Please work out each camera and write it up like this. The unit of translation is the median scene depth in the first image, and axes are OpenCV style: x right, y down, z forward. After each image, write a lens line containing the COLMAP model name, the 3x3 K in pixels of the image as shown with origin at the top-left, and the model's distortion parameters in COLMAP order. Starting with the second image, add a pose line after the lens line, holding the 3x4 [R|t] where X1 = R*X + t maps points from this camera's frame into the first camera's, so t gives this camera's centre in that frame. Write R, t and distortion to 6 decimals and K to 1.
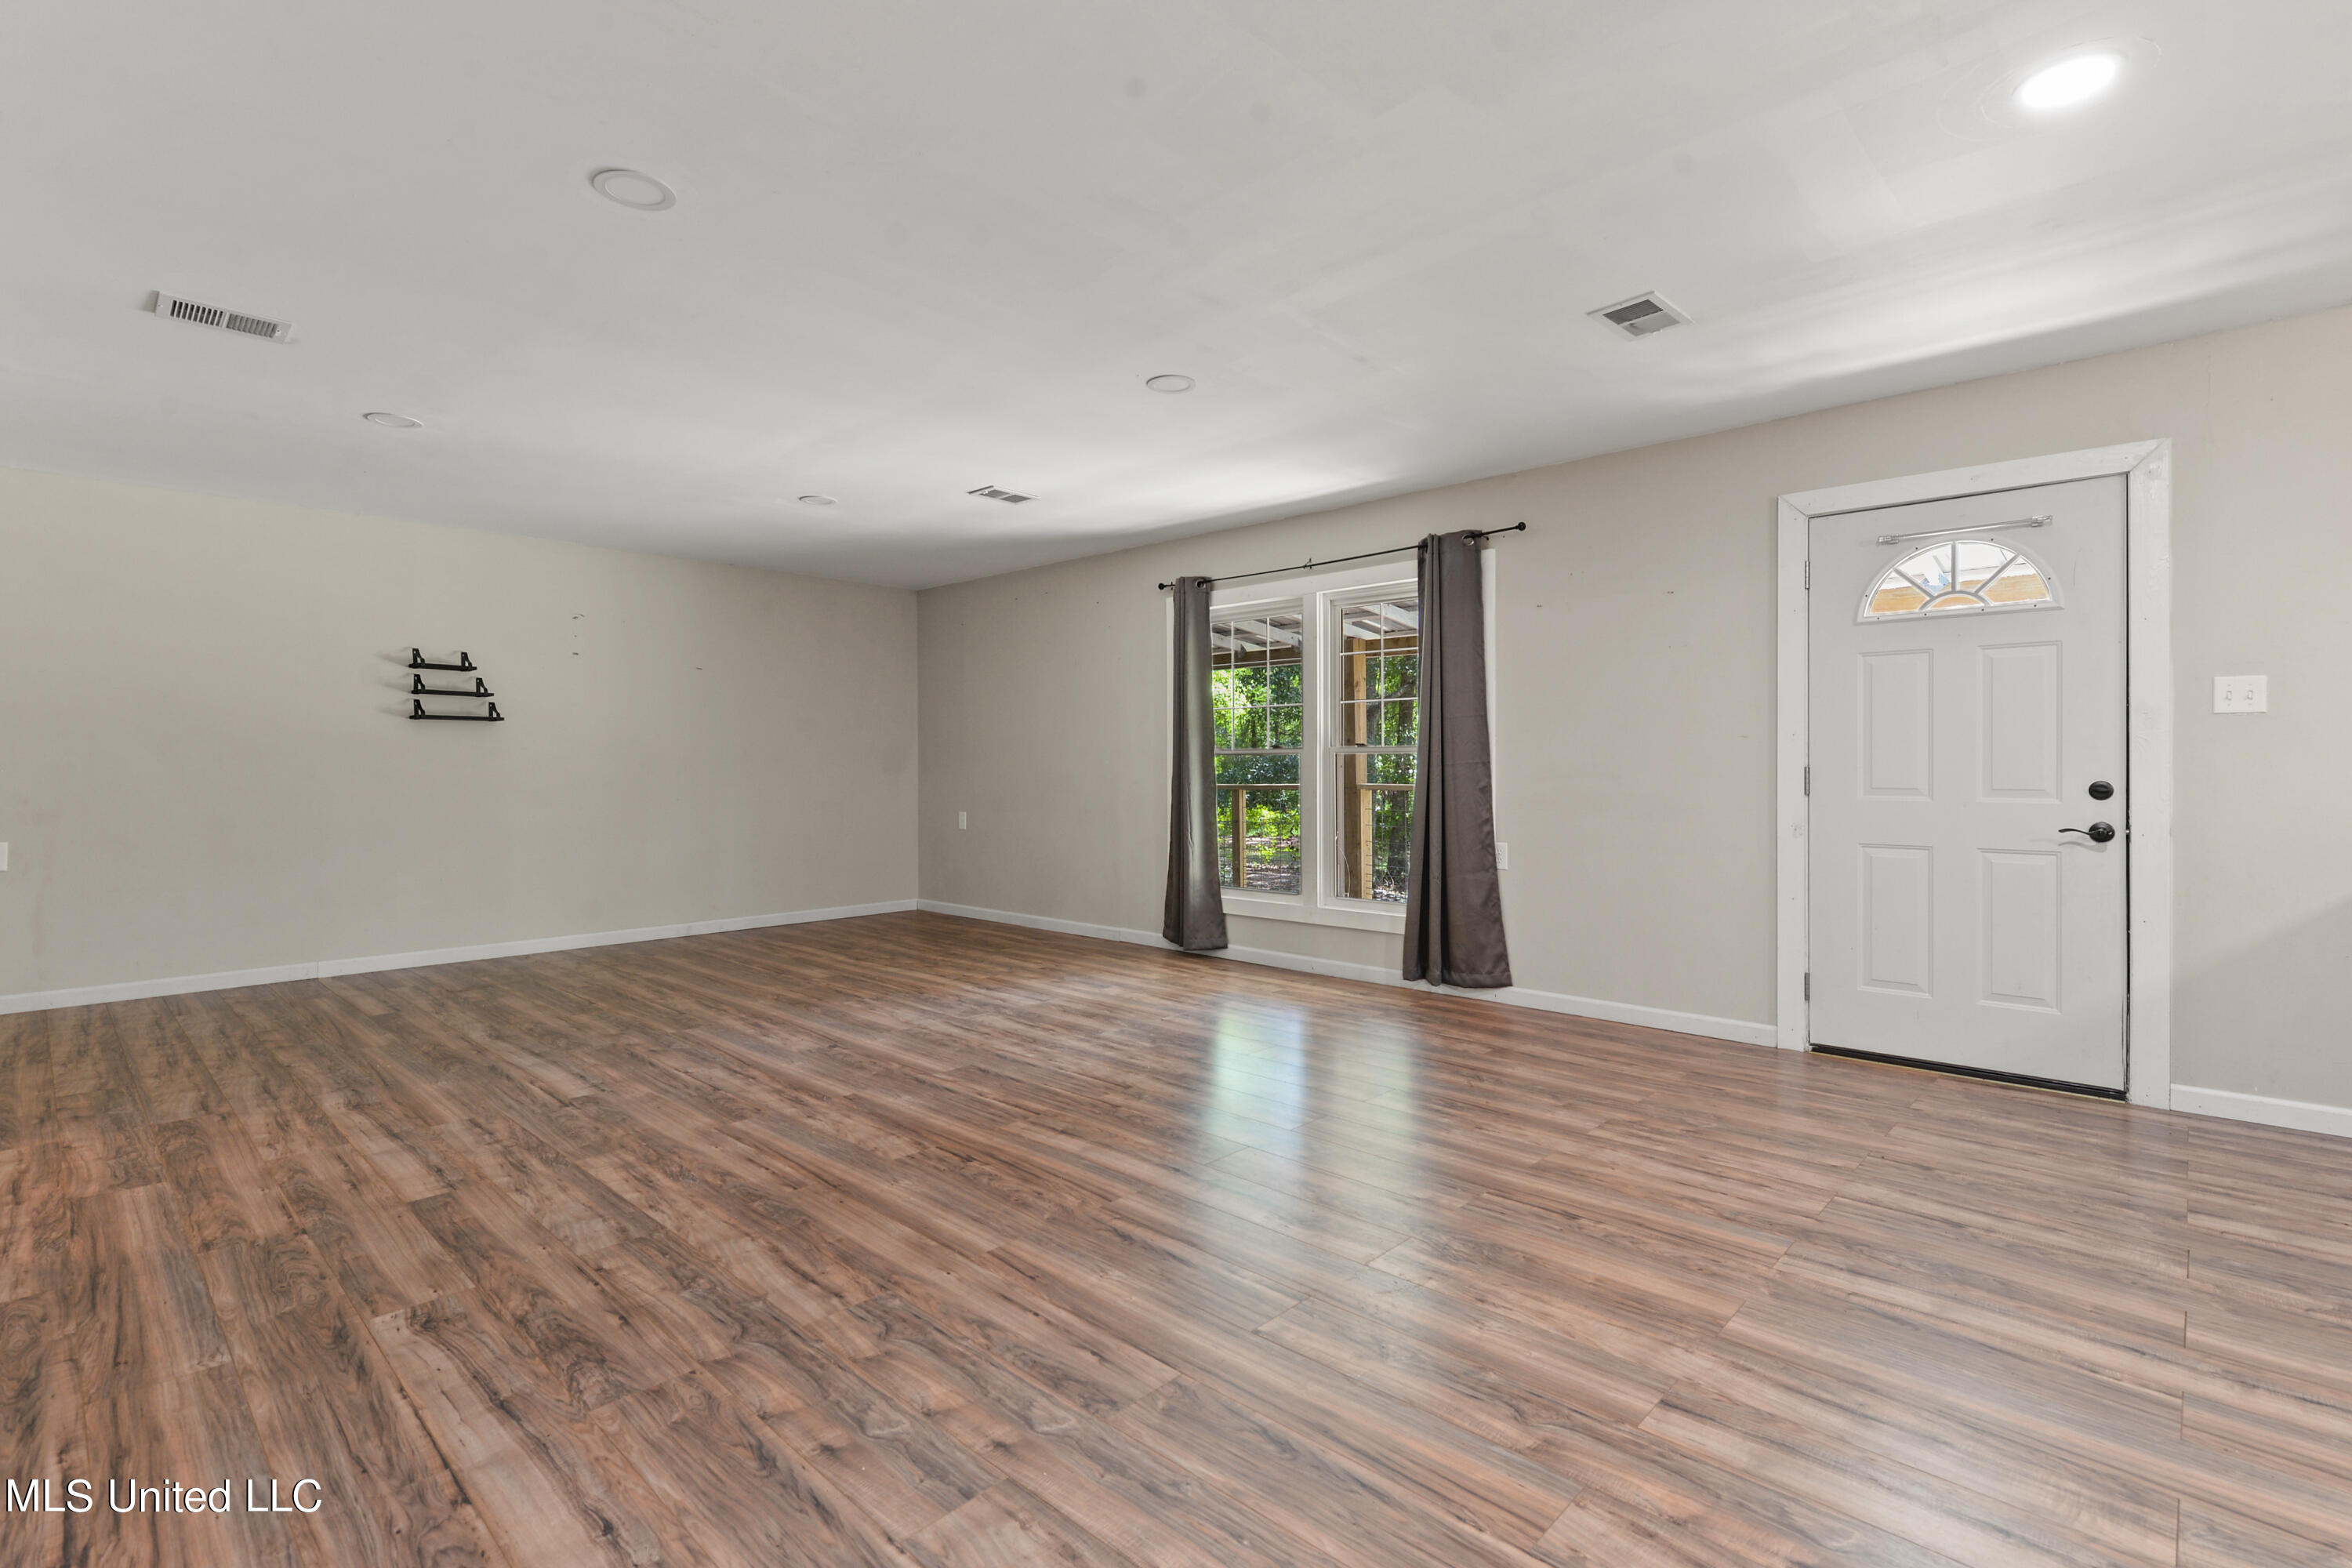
lens RADIAL K [[1133.7, 0, 1168.8], [0, 1133.7, 787.4], [0, 0, 1]] dist [0.006622, 0.001449]
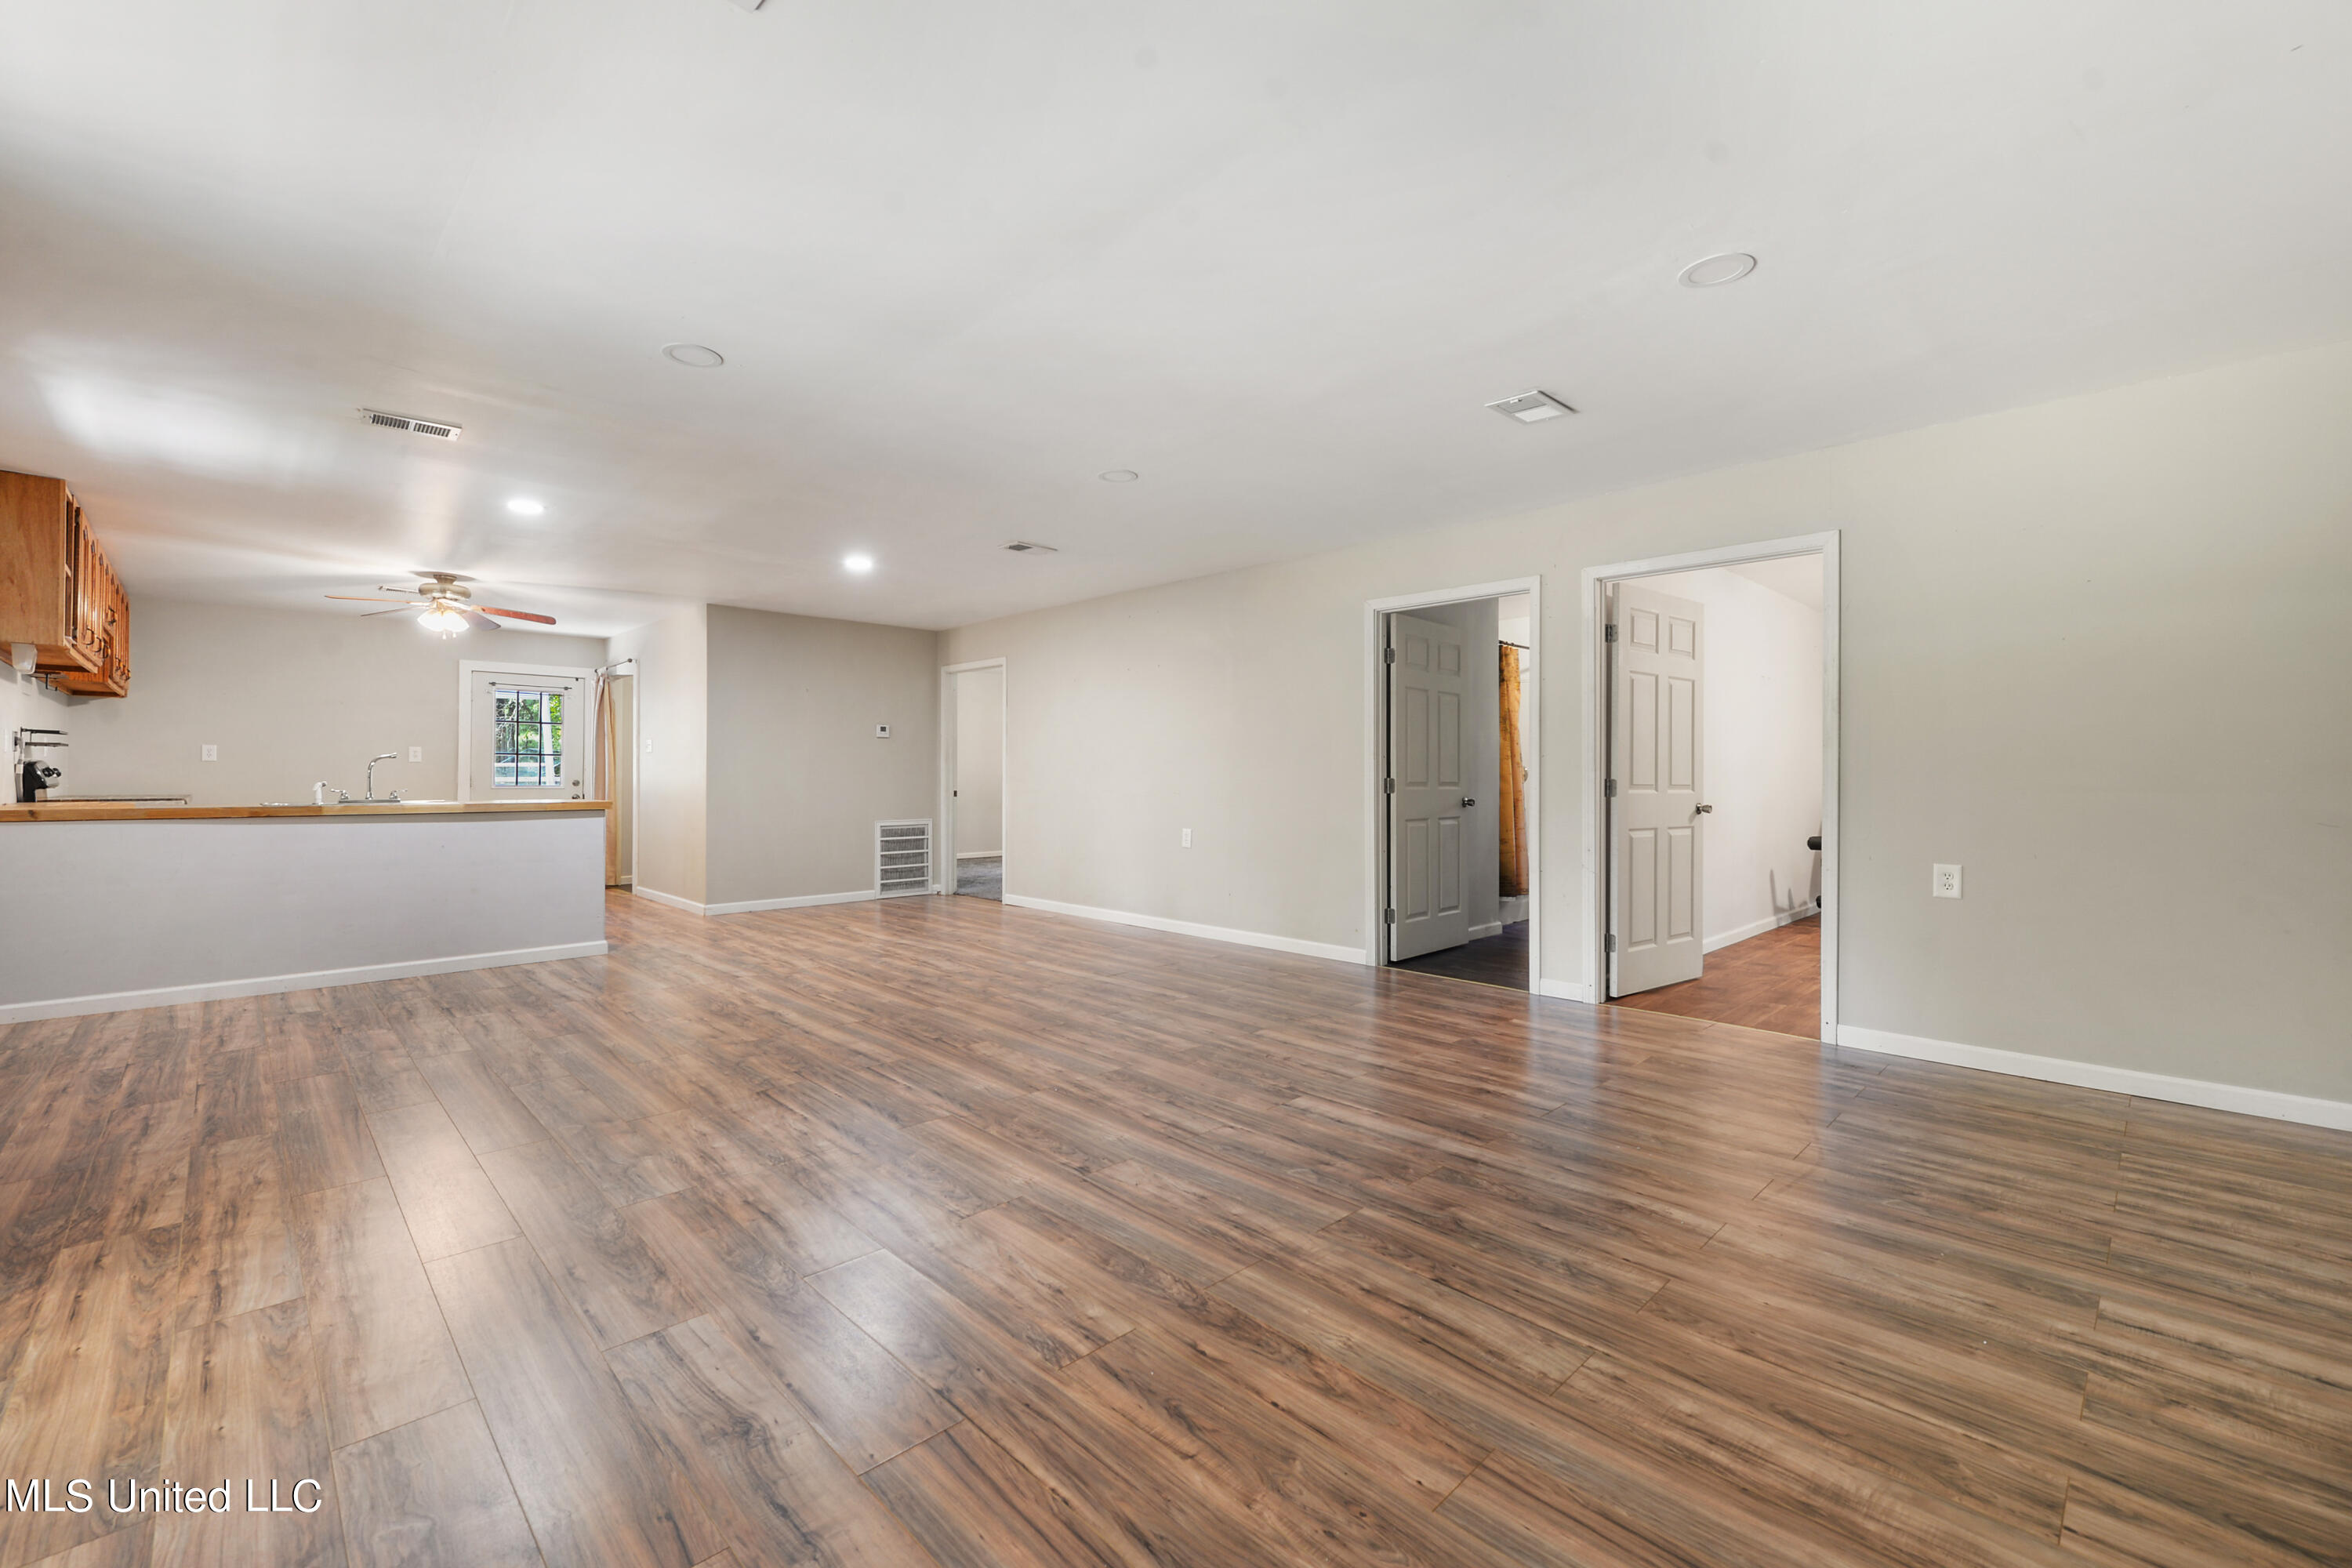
lens RADIAL K [[927.4, 0, 1137.5], [0, 927.4, 802.9], [0, 0, 1]] dist [0.008635, -0.000060]
pose [[-0.998693, -0.001918, 0.051070, -0.499032], [0.000454, 0.998923, 0.046389, -0.036587], [-0.051104, 0.046351, -0.997617, 2.179185]]
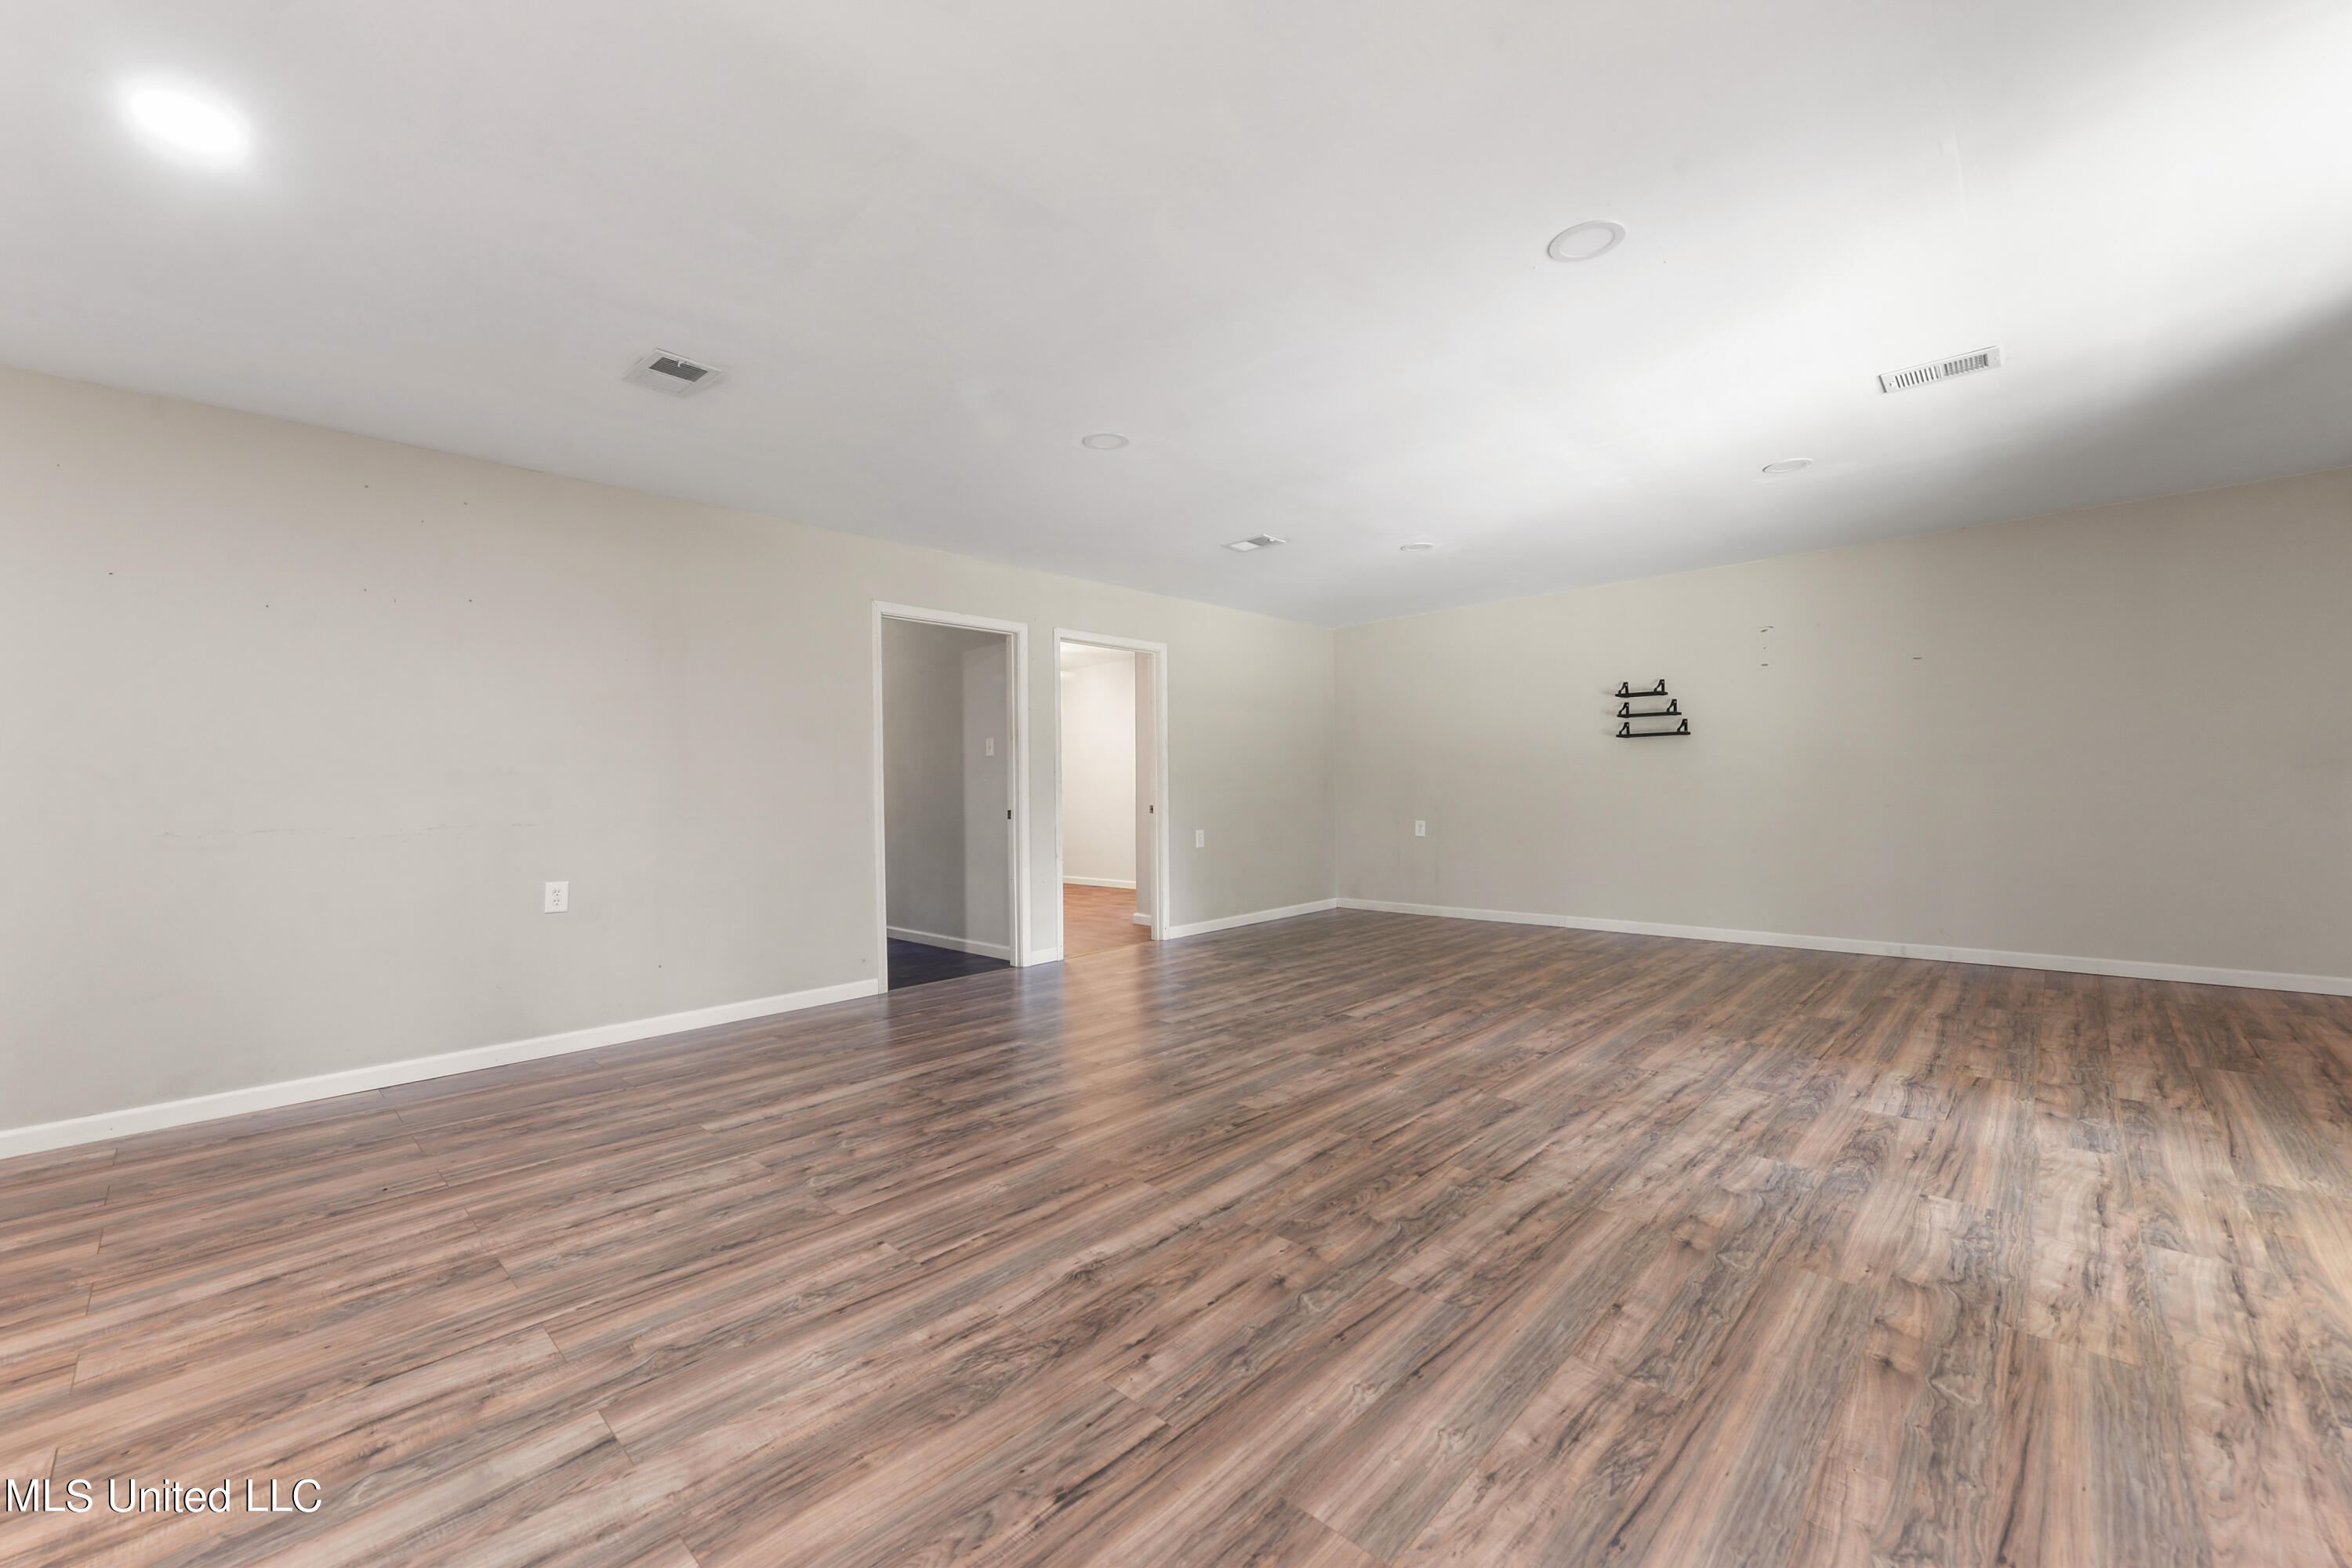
lens RADIAL K [[927.4, 0, 1128.1], [0, 927.4, 796.4], [0, 0, 1]] dist [0.008635, -0.000060]
pose [[-0.041864, 0.013964, -0.999026, 0.760536], [0.000713, 0.999902, 0.013946, -0.017588], [0.999123, -0.000128, -0.041870, 0.925836]]
